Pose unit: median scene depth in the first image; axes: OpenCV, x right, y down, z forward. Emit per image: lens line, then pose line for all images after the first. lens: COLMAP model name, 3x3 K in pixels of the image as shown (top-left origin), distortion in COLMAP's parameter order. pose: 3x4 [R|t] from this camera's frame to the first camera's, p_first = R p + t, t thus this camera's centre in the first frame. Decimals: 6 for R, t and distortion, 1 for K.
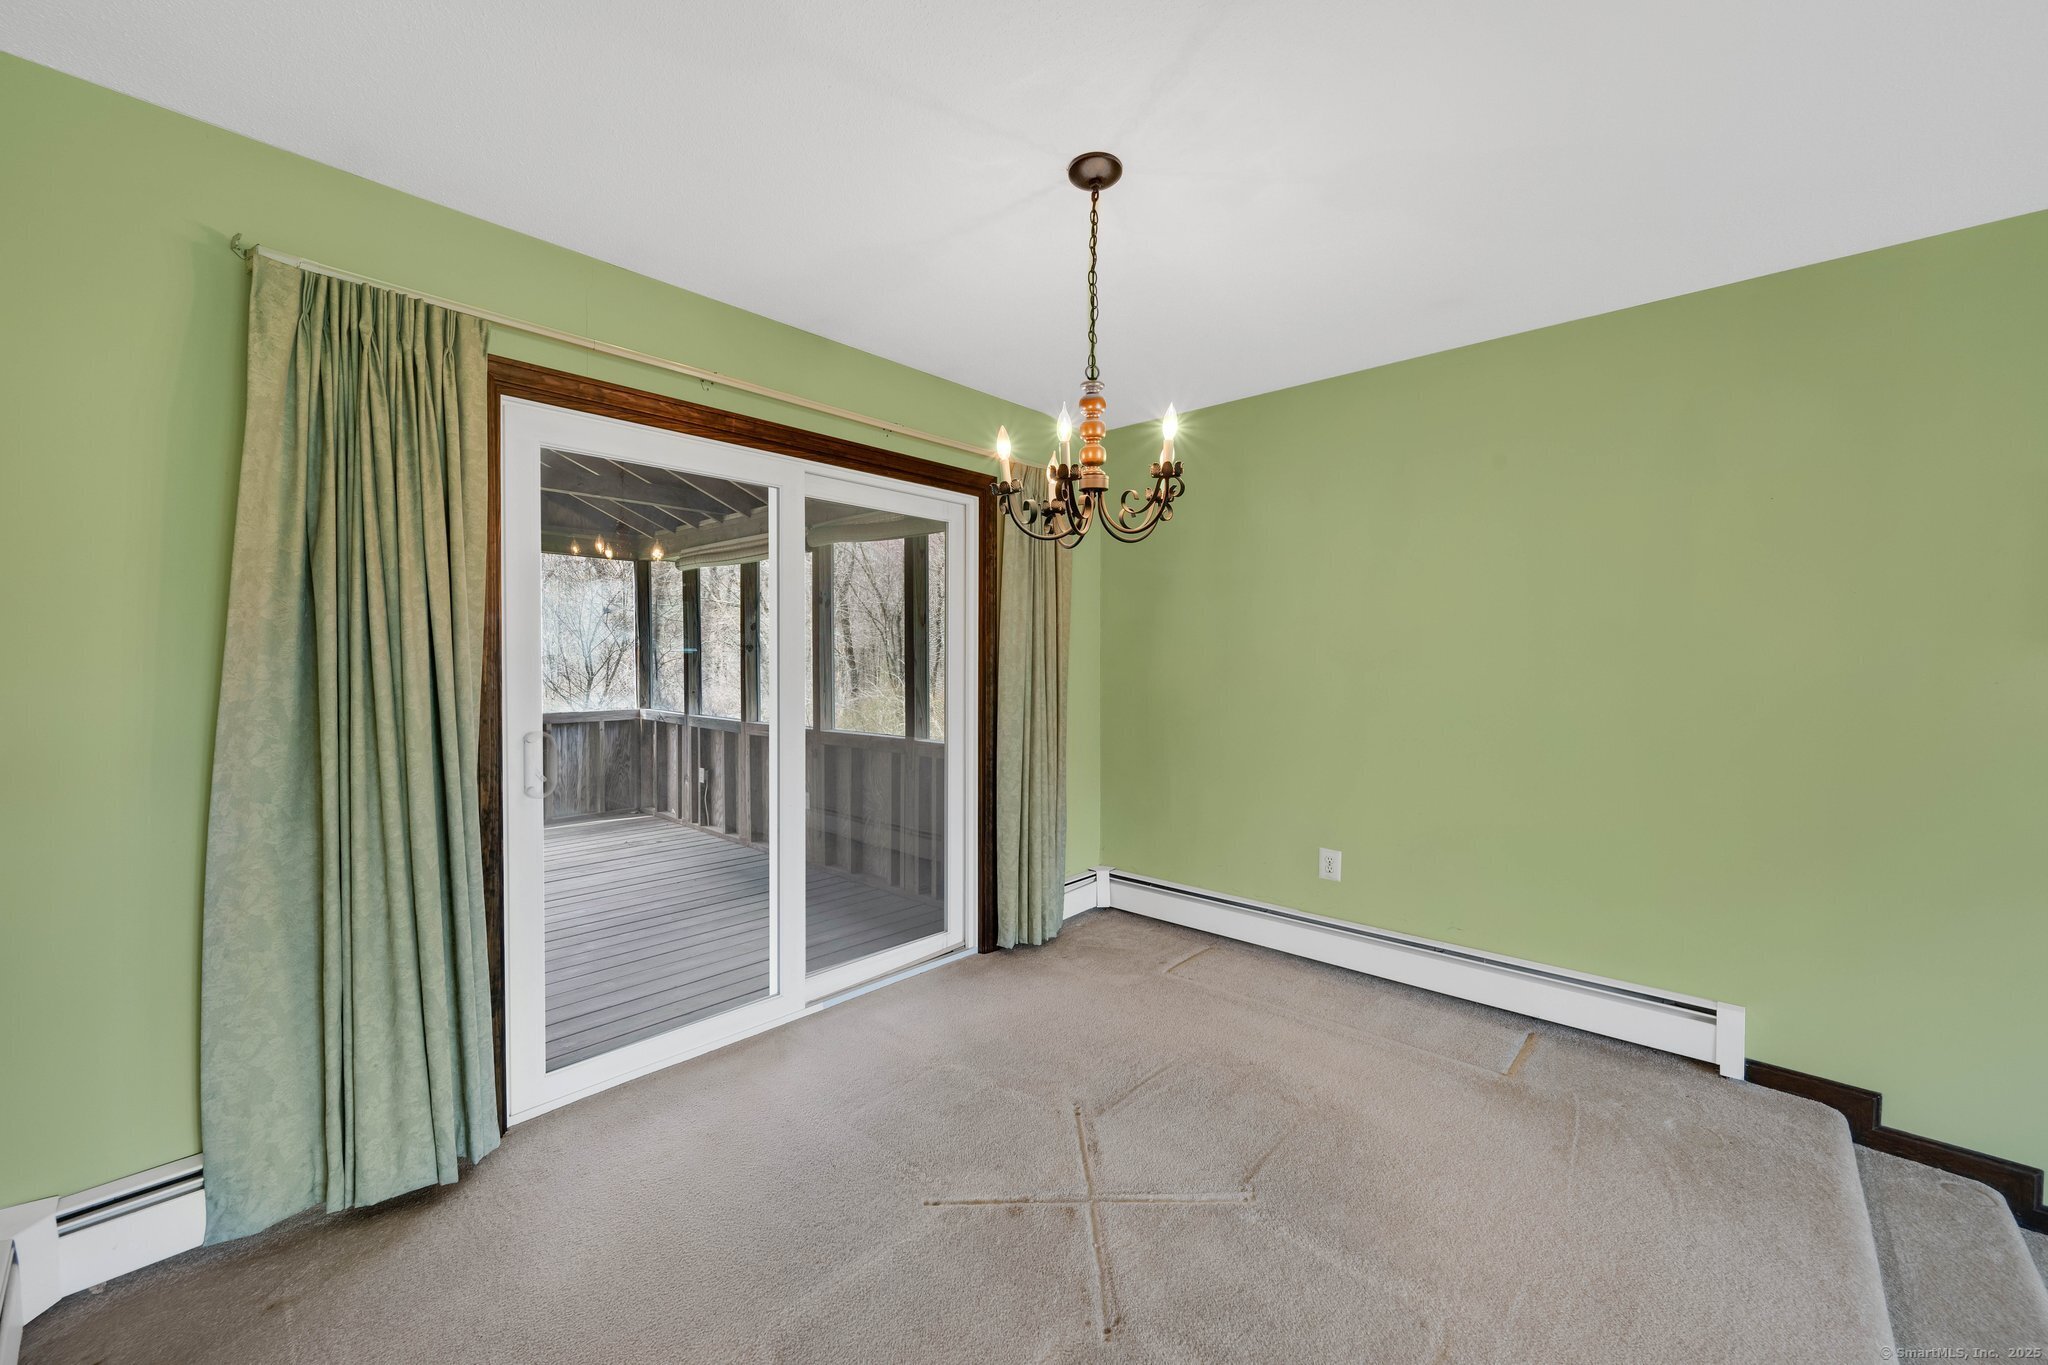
lens RADIAL K [[799.1, 0, 1032.7], [0, 799.1, 675.7], [0, 0, 1]] dist [-0.000967, -0.000137]
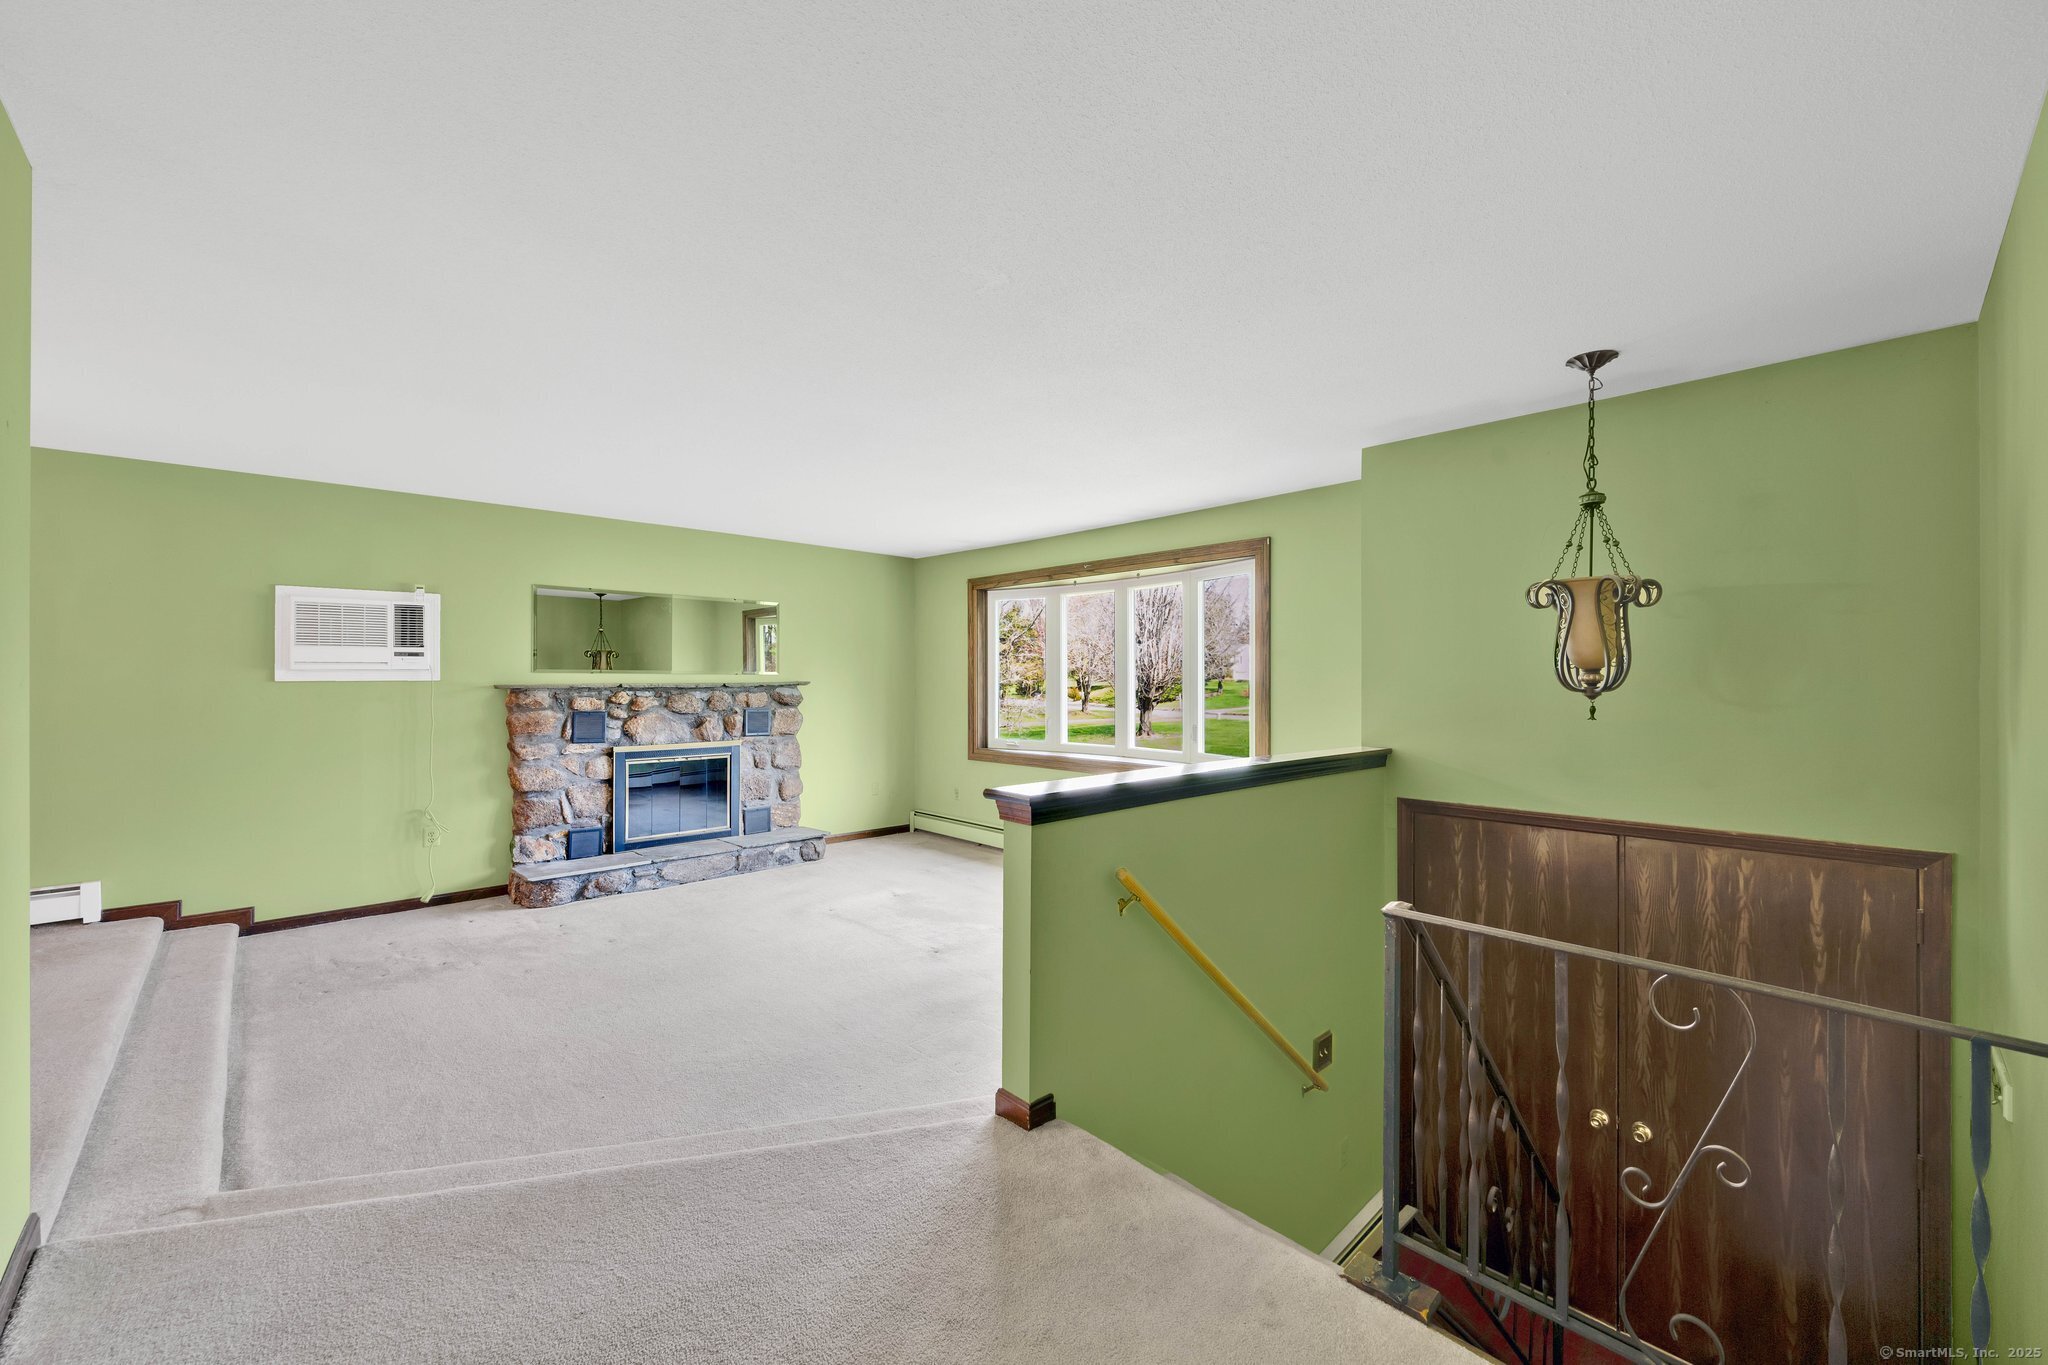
lens RADIAL K [[799.1, 0, 1032.7], [0, 799.1, 675.7], [0, 0, 1]] dist [-0.000967, -0.000137]
pose [[0.069092, 0.000532, 0.997610, -0.754343], [0.021289, 0.999771, -0.002008, 0.028089], [-0.997383, 0.021377, 0.069064, -1.251712]]
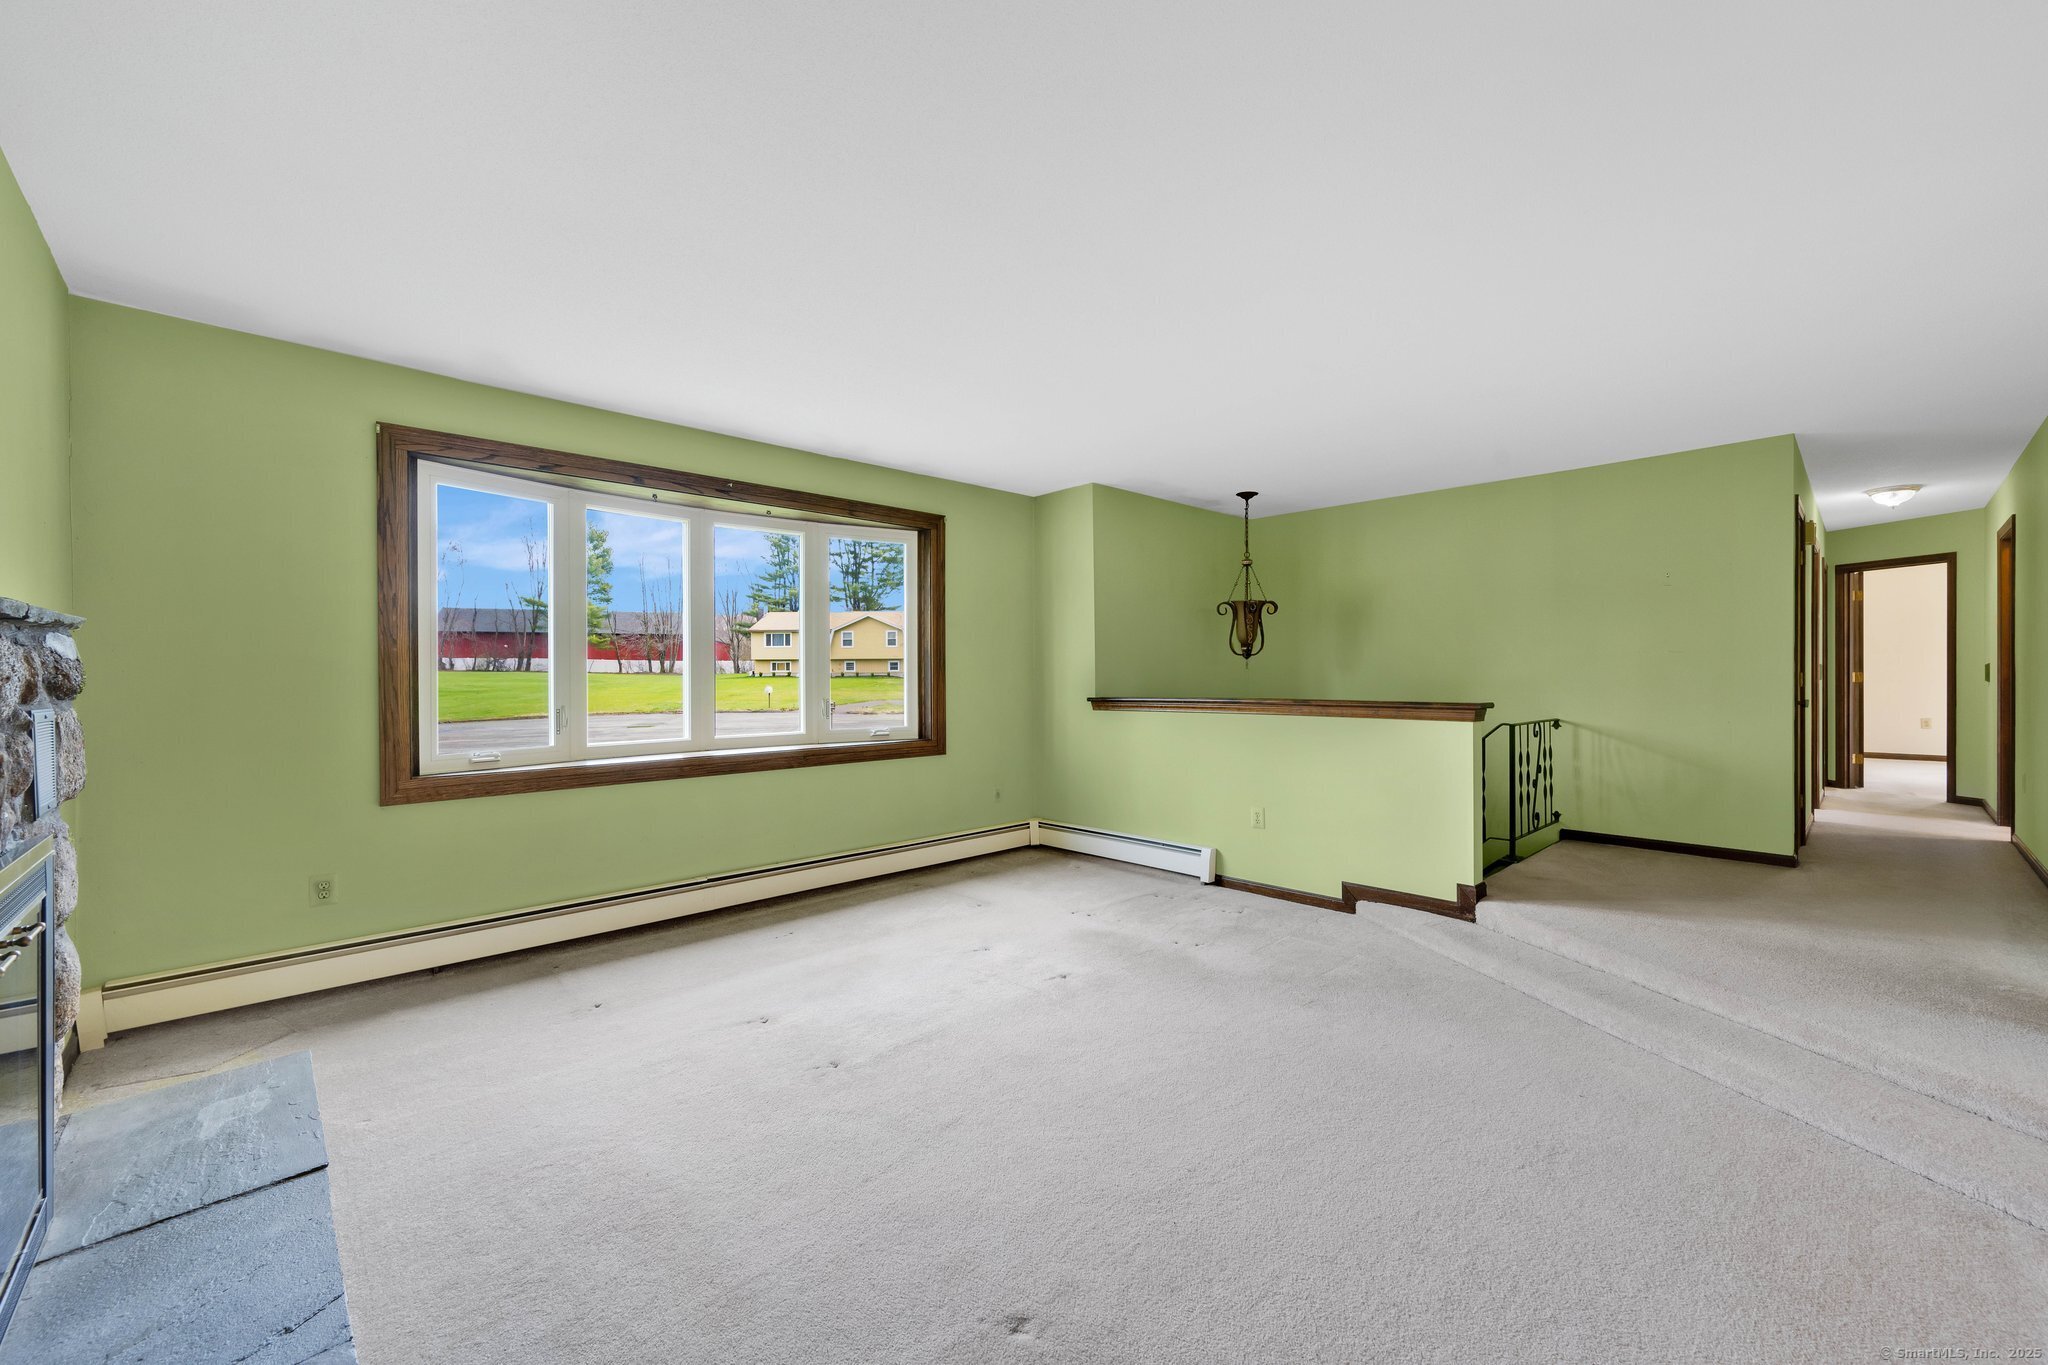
lens RADIAL K [[799.1, 0, 1032.7], [0, 799.1, 675.7], [0, 0, 1]] dist [-0.000967, -0.000137]
pose [[-0.997702, -0.000007, 0.067759, 1.154004], [0.001647, 0.999702, 0.024356, 0.073801], [-0.067739, 0.024412, -0.997404, 0.703000]]
